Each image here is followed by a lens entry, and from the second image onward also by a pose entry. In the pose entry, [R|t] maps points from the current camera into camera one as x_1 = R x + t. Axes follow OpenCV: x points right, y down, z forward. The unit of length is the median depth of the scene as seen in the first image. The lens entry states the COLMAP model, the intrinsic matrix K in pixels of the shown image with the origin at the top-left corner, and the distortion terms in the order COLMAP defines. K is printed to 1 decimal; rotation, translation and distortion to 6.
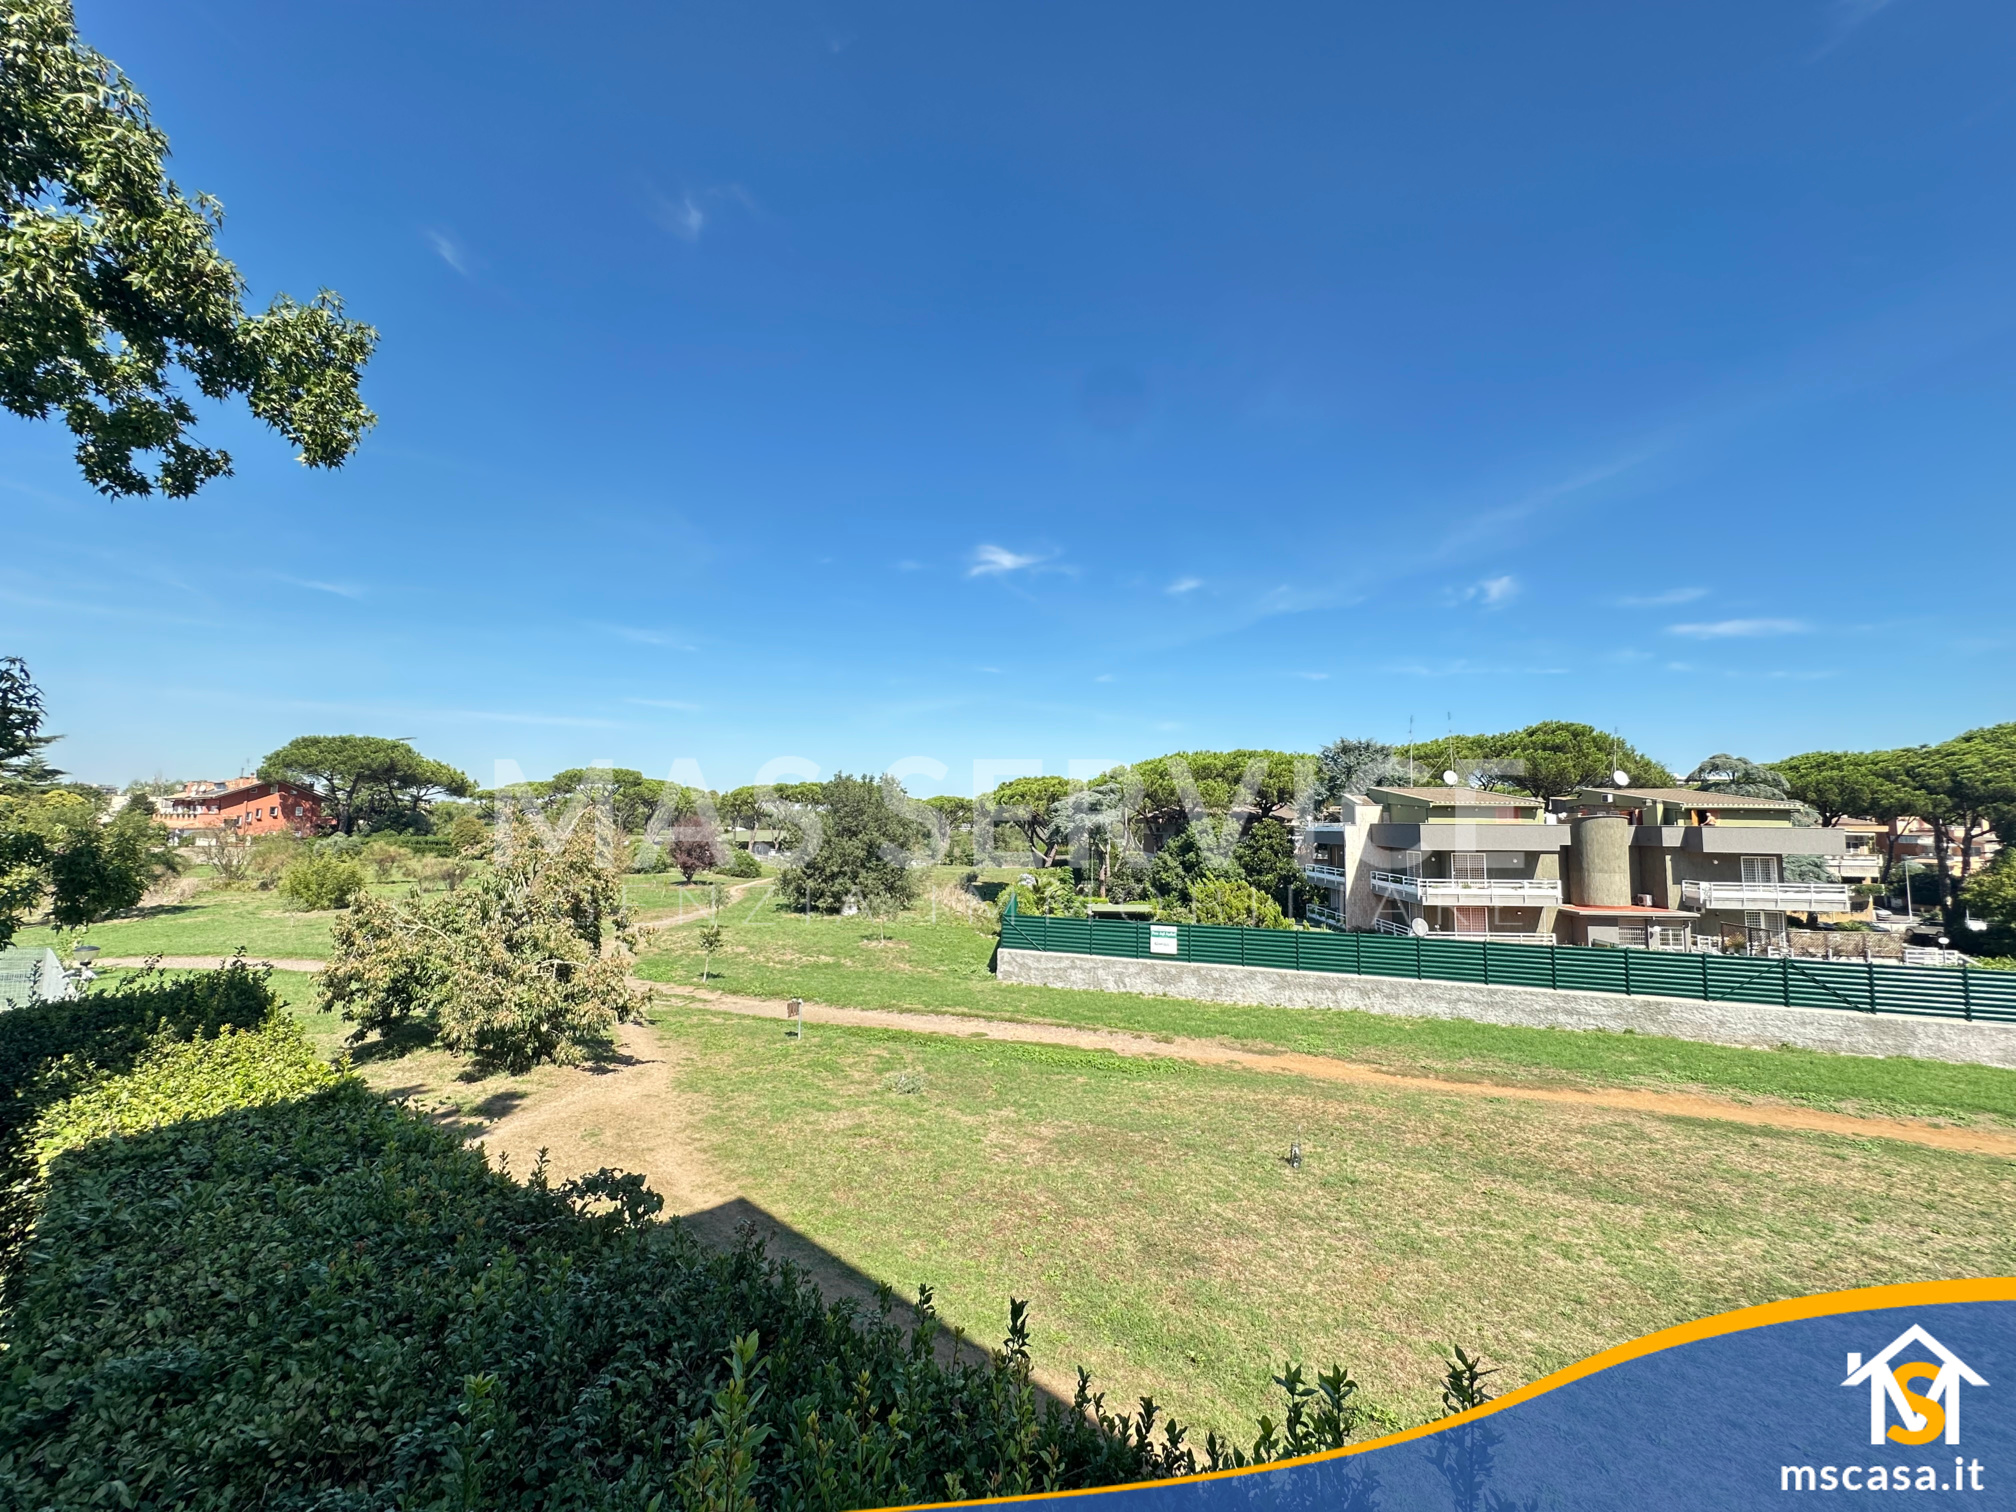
lens RADIAL K [[802.4, 0, 1013.1], [0, 802.4, 755.1], [0, 0, 1]] dist [-0.004114, 0.000586]
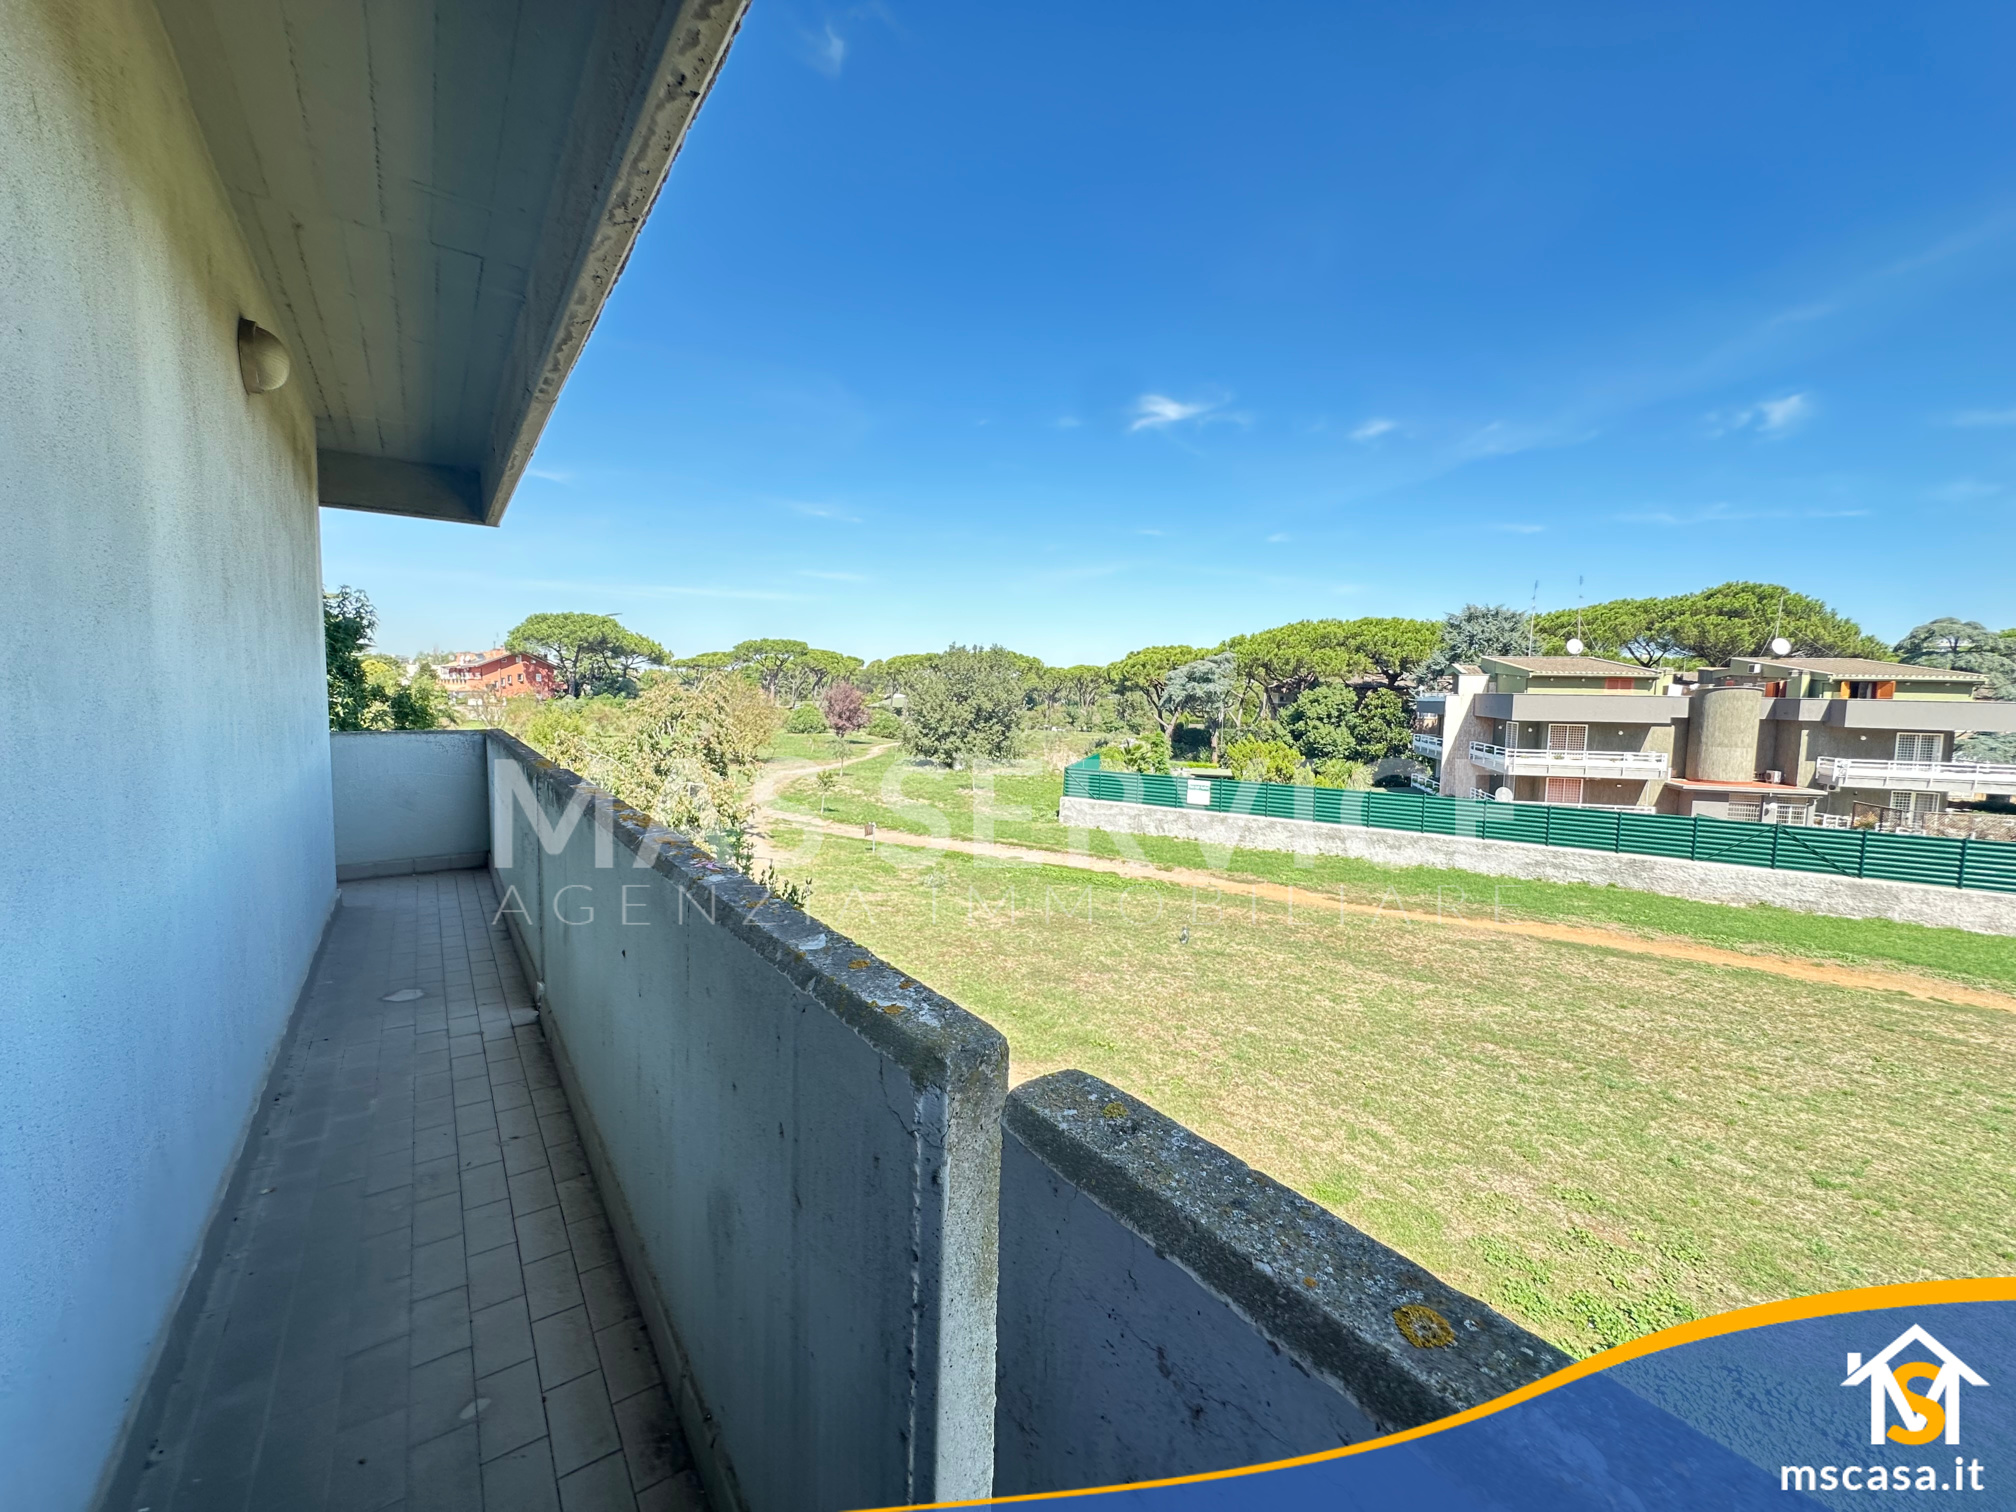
lens RADIAL K [[802.4, 0, 1013.1], [0, 802.4, 755.1], [0, 0, 1]] dist [-0.004114, 0.000586]
pose [[0.980375, 0.022946, -0.195801, 0.093682], [0.009107, 0.986871, 0.161251, -0.004397], [0.196930, -0.159869, 0.967295, -0.086293]]
